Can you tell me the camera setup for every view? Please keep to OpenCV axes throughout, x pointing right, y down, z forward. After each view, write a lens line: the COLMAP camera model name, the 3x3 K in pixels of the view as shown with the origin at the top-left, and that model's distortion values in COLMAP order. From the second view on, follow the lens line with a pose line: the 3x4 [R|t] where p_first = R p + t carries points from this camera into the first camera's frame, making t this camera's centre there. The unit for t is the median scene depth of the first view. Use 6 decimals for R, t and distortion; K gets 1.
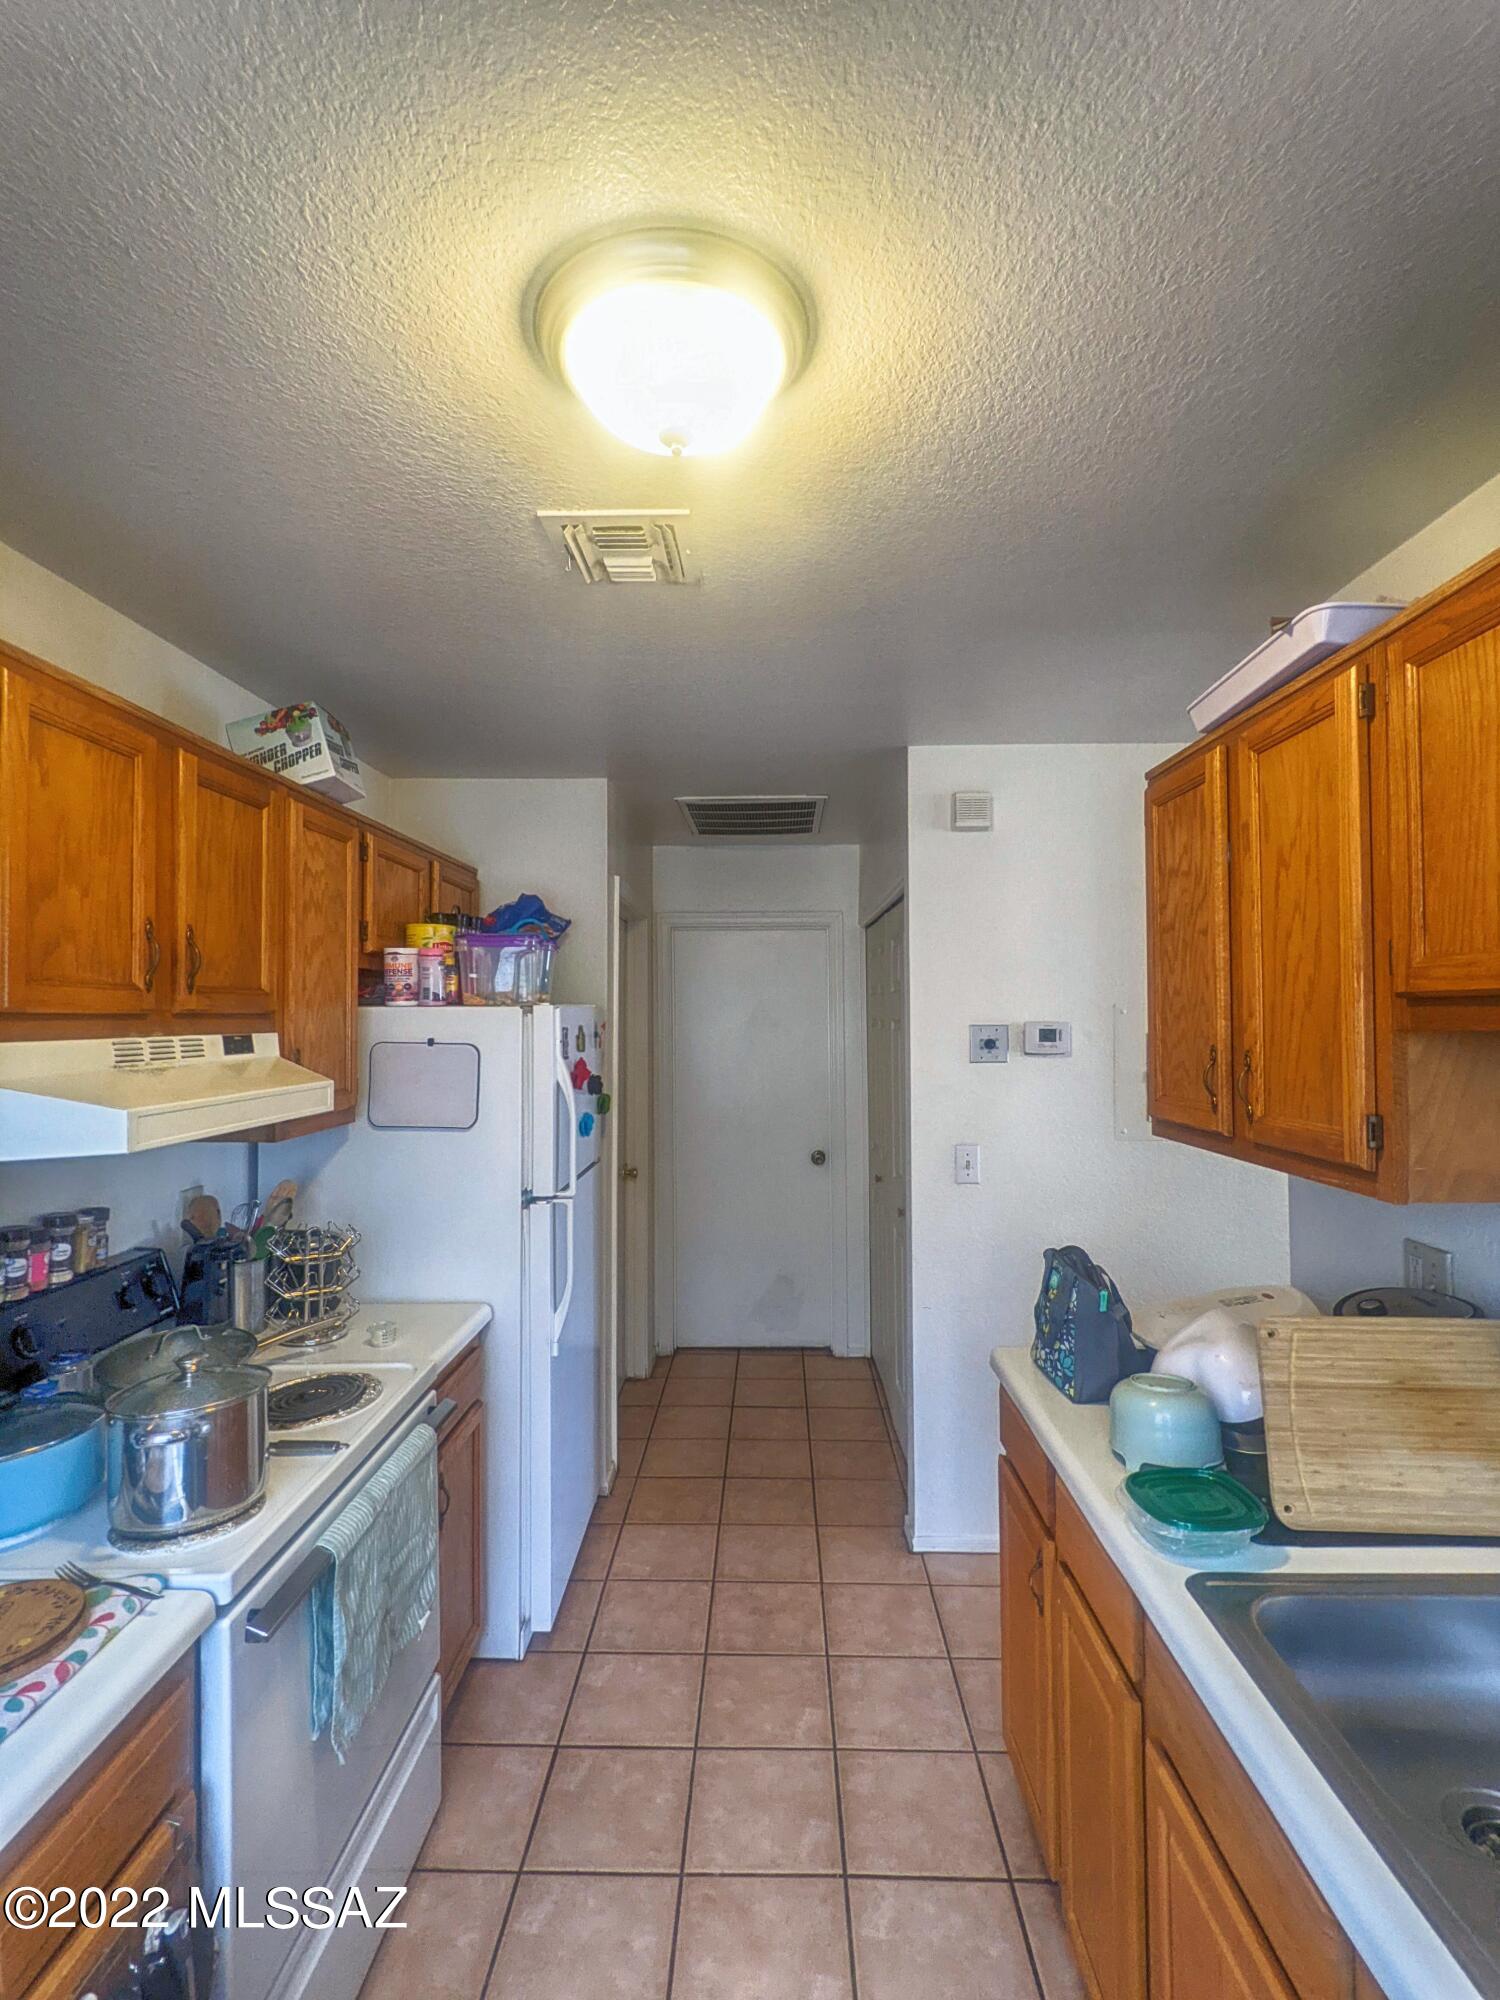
lens RADIAL K [[948.2, 0, 728.3], [0, 948.2, 1006.3], [0, 0, 1]] dist [-0.003986, 0.003090]
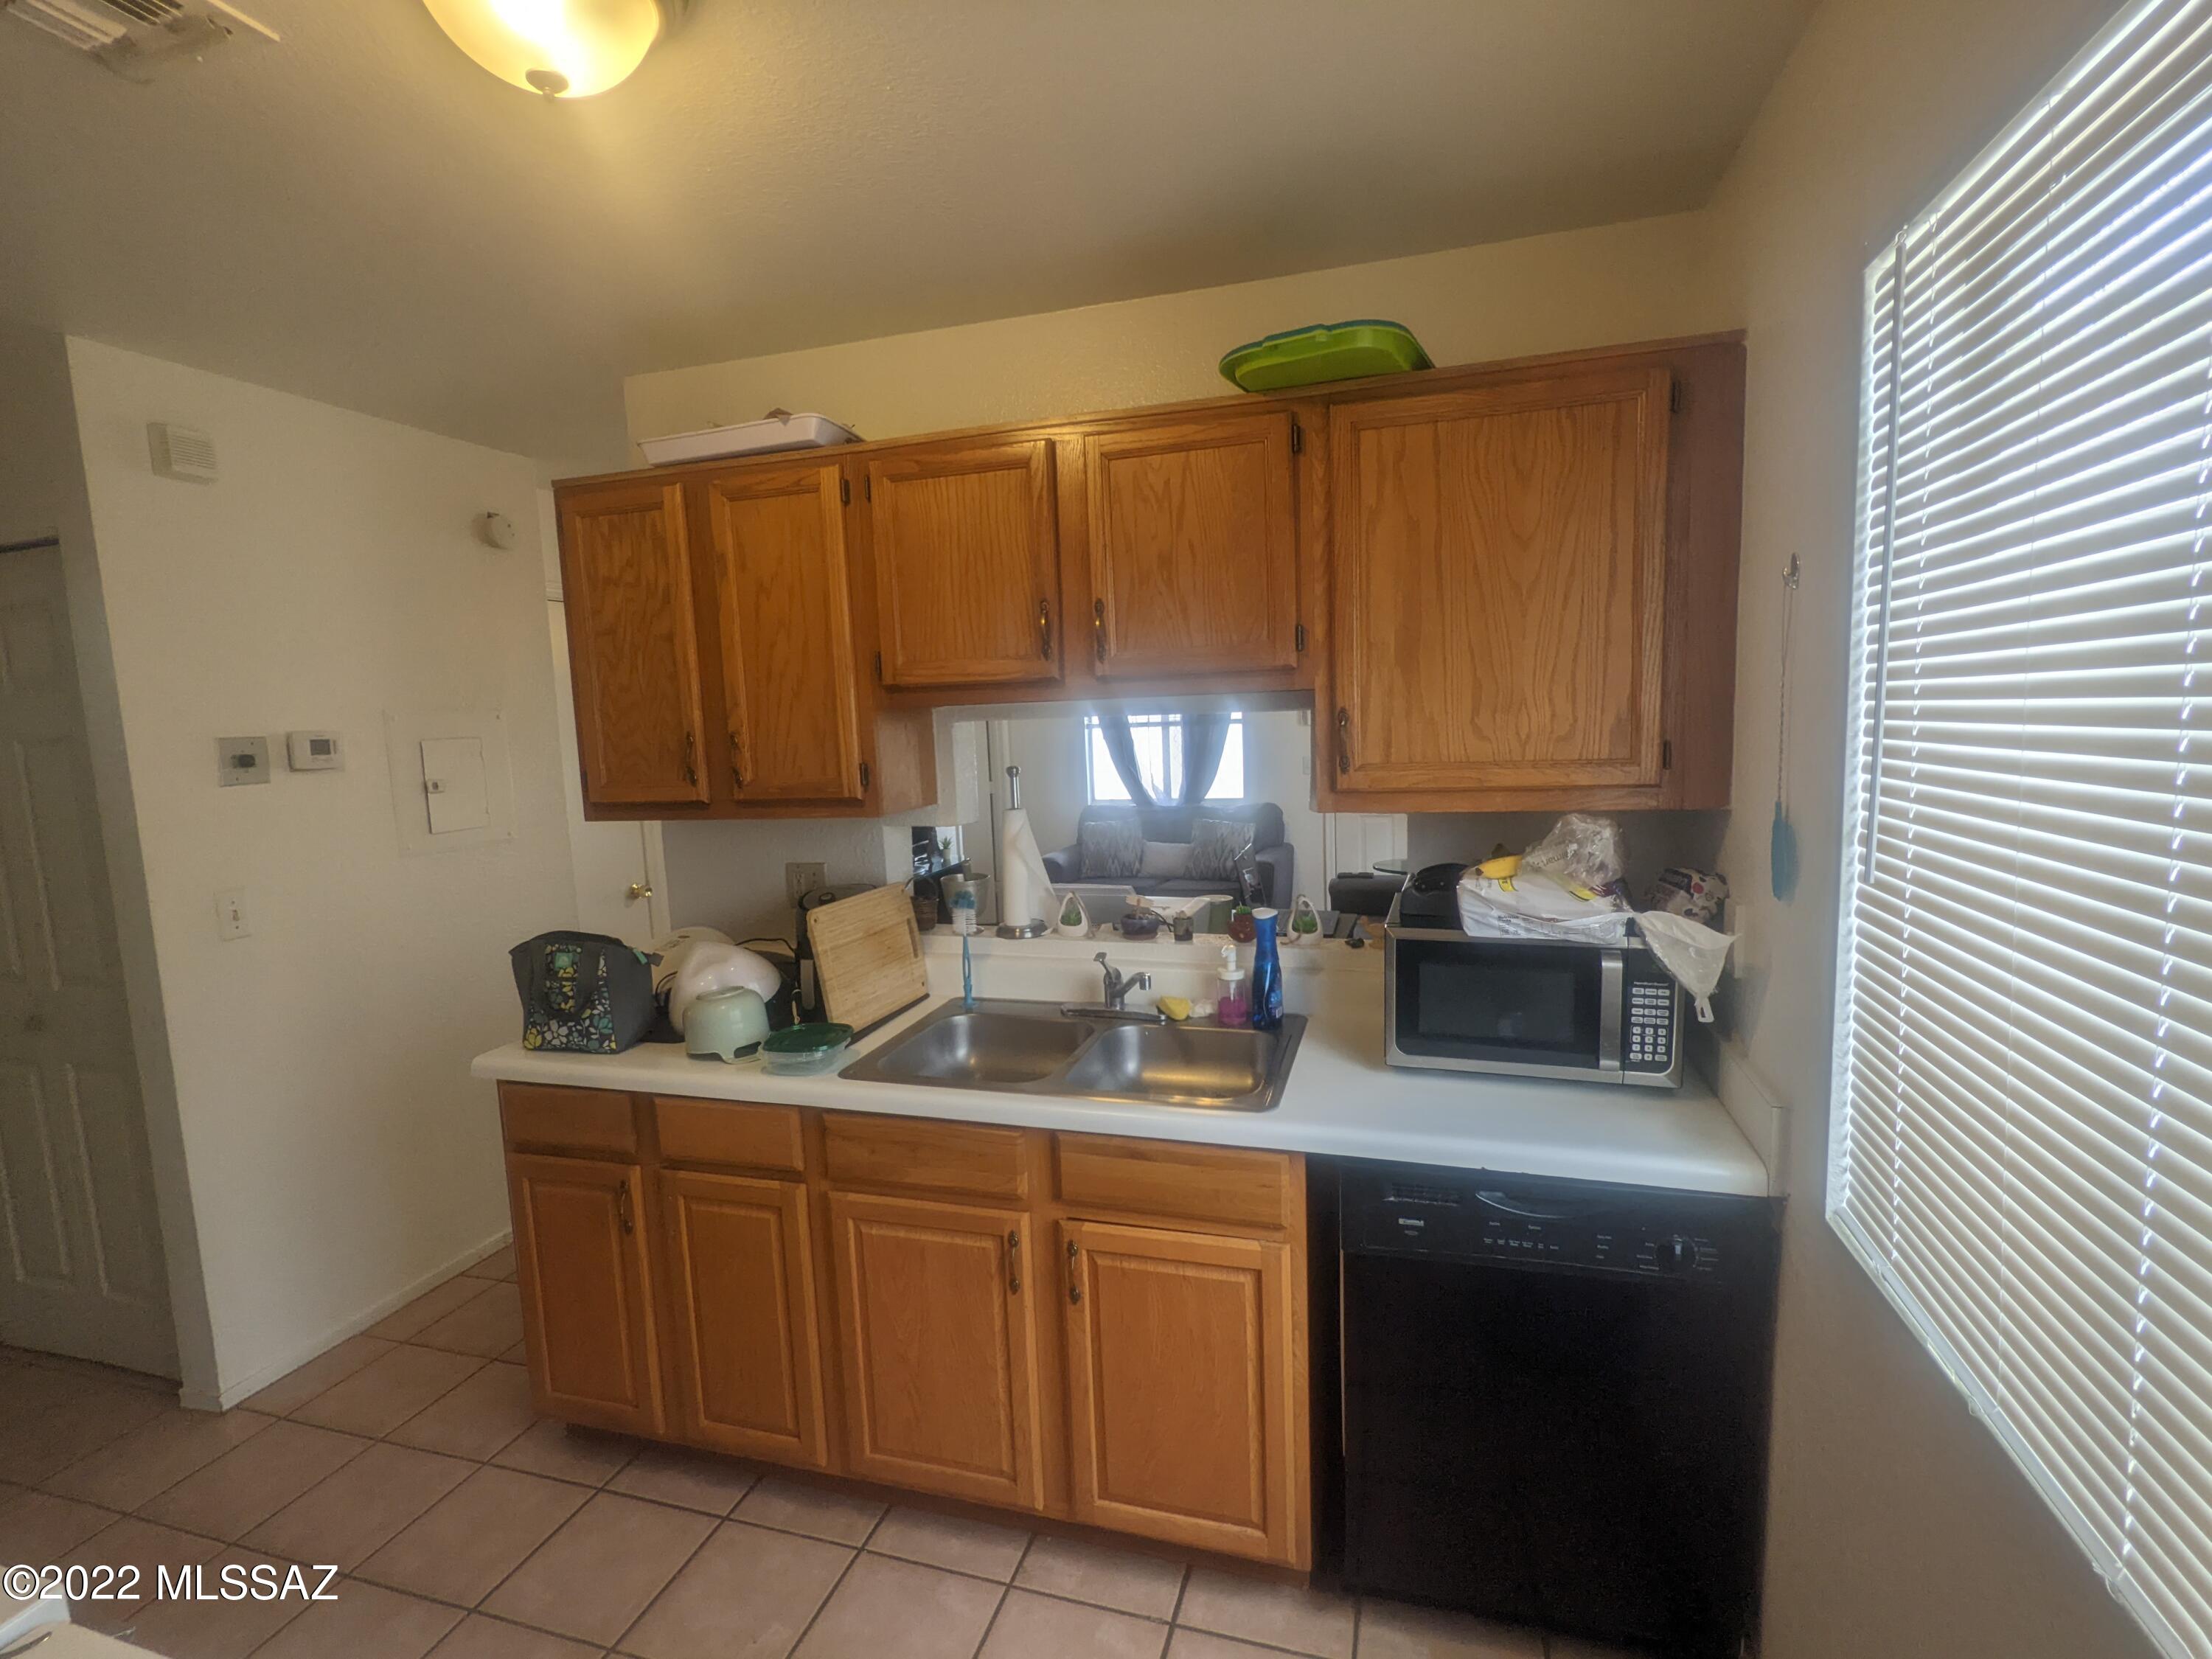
lens RADIAL K [[1048.7, 0, 1115.5], [0, 1048.7, 846.2], [0, 0, 1]] dist [-0.003986, 0.003090]
pose [[0.254290, -0.127001, 0.958753, -0.605898], [0.025385, 0.991875, 0.124656, 0.029698], [-0.966795, -0.007361, 0.255448, 0.098979]]
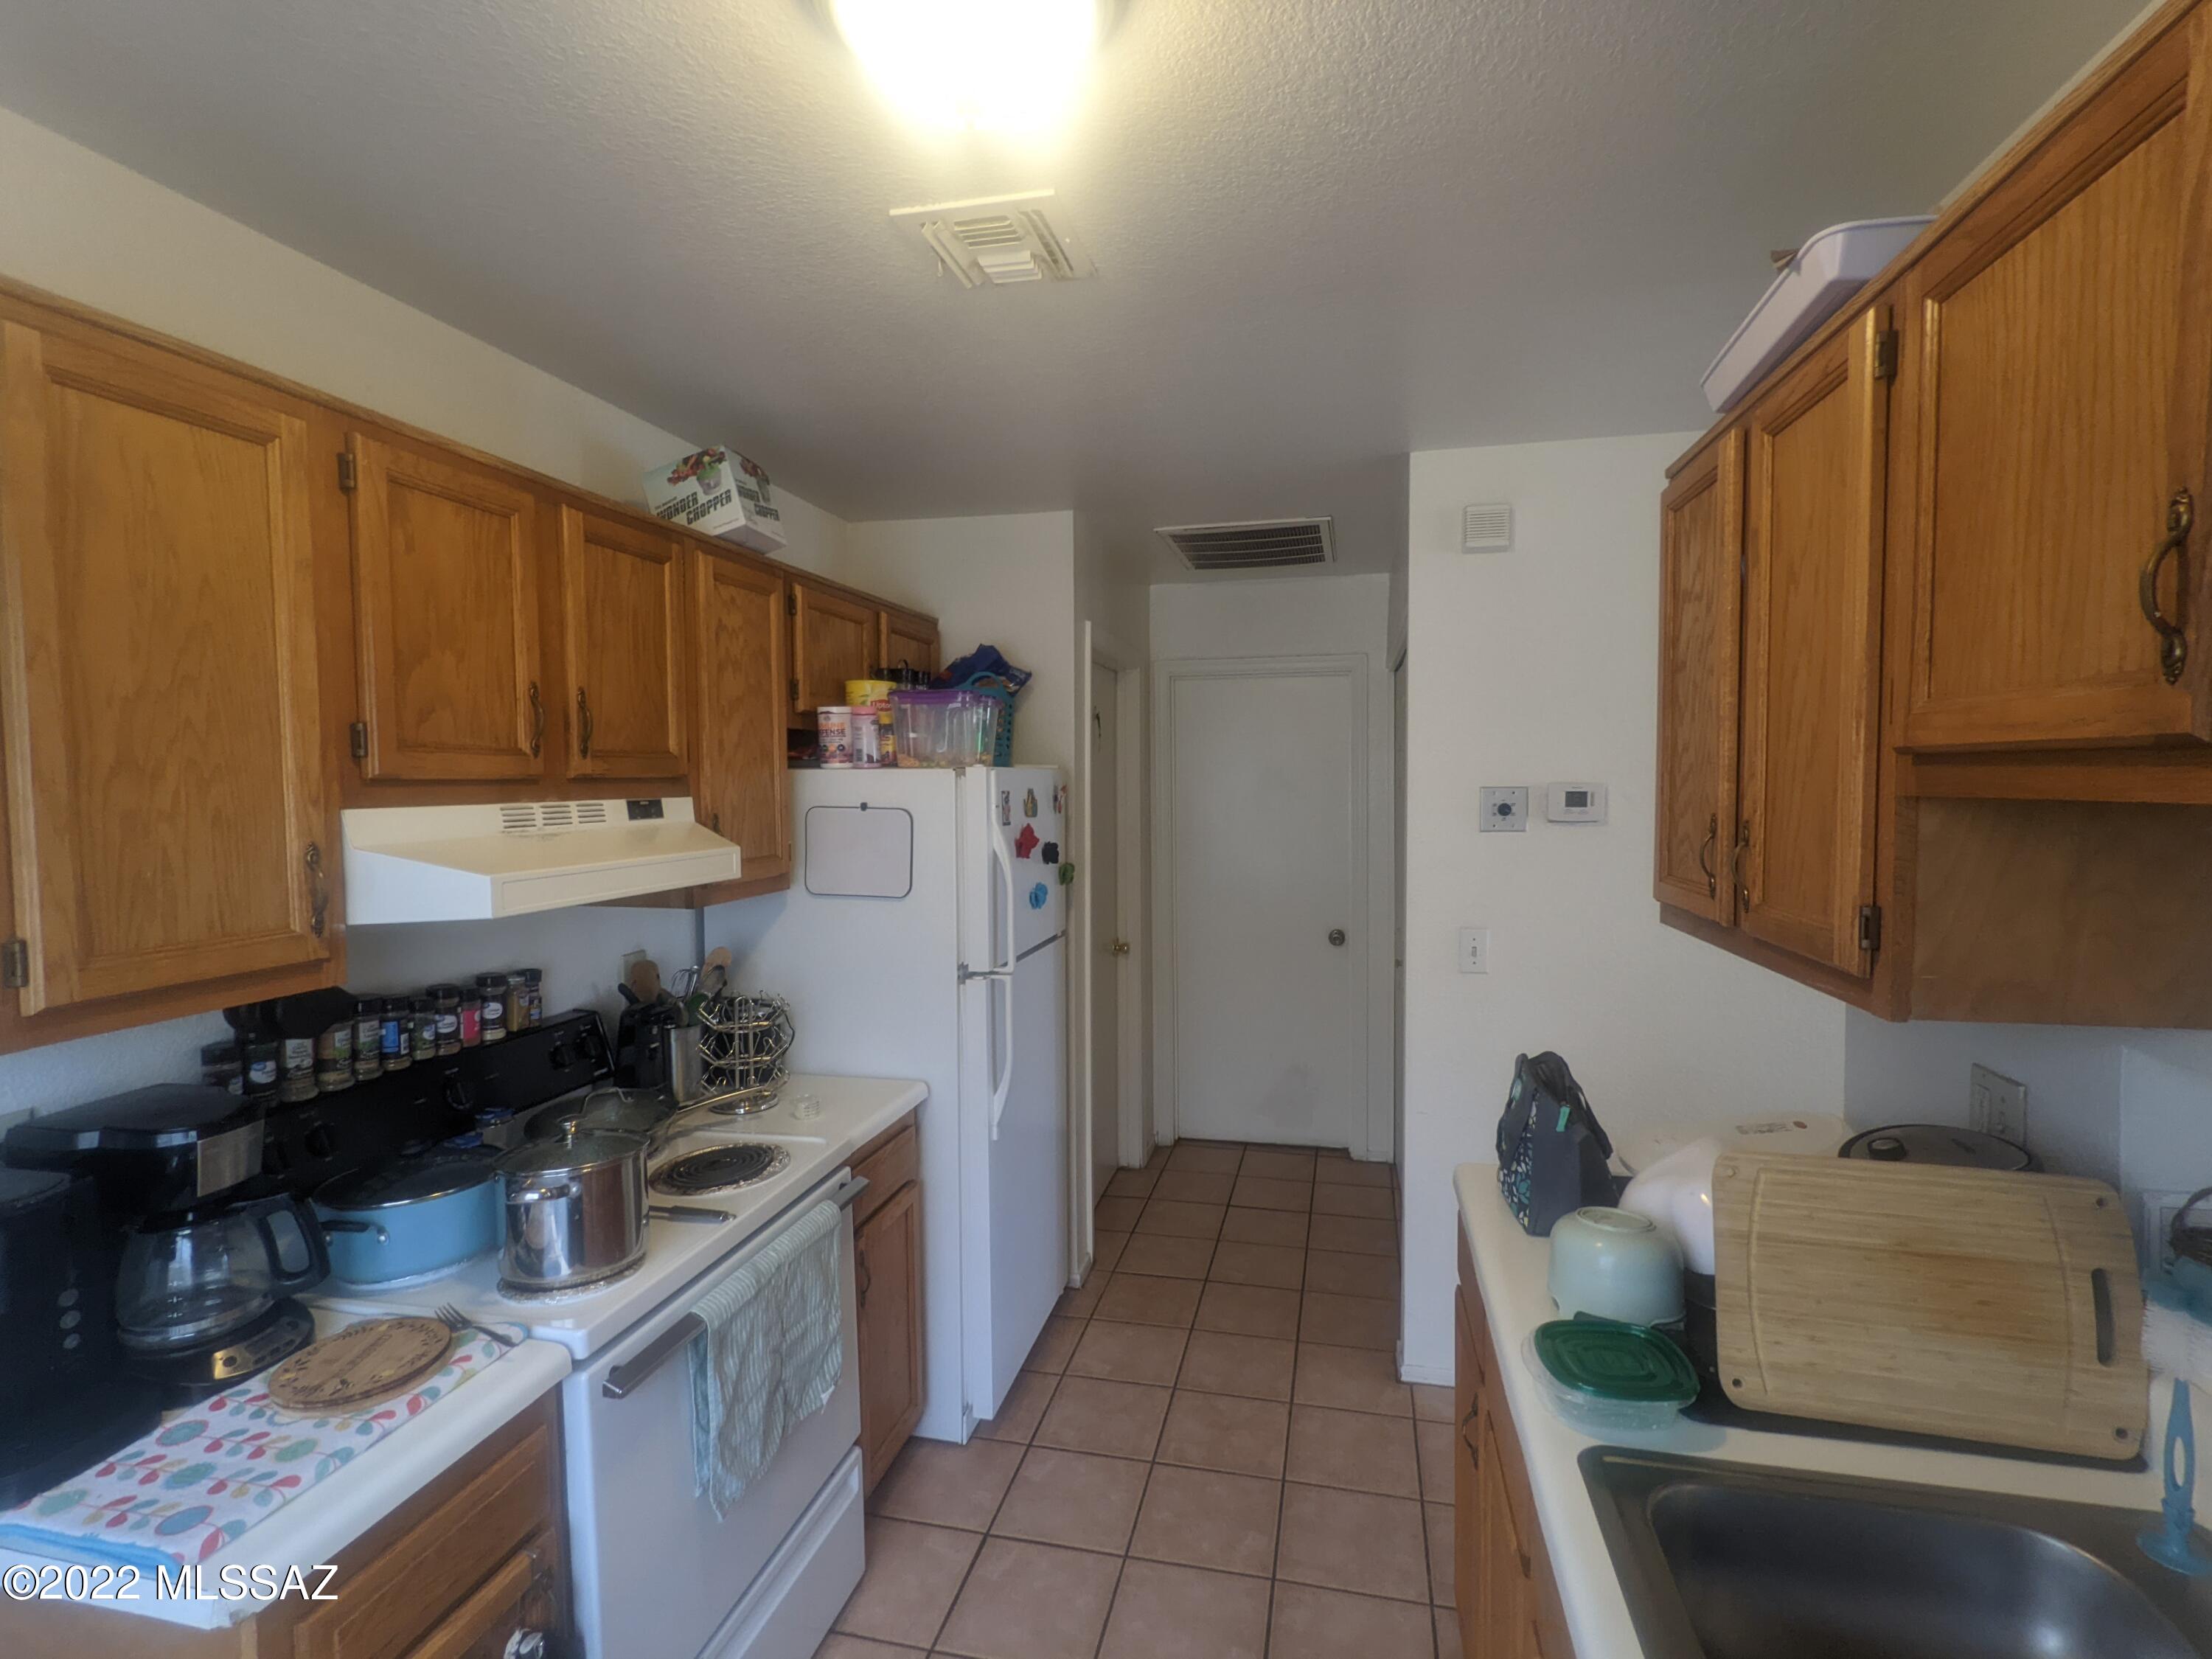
lens RADIAL K [[1048.7, 0, 1088.9], [0, 1048.7, 840.4], [0, 0, 1]] dist [-0.003986, 0.003090]
pose [[0.980685, 0.008418, -0.195414, 0.150086], [0.005690, 0.997423, 0.071520, -0.002494], [0.195512, -0.071250, 0.978110, 0.028593]]
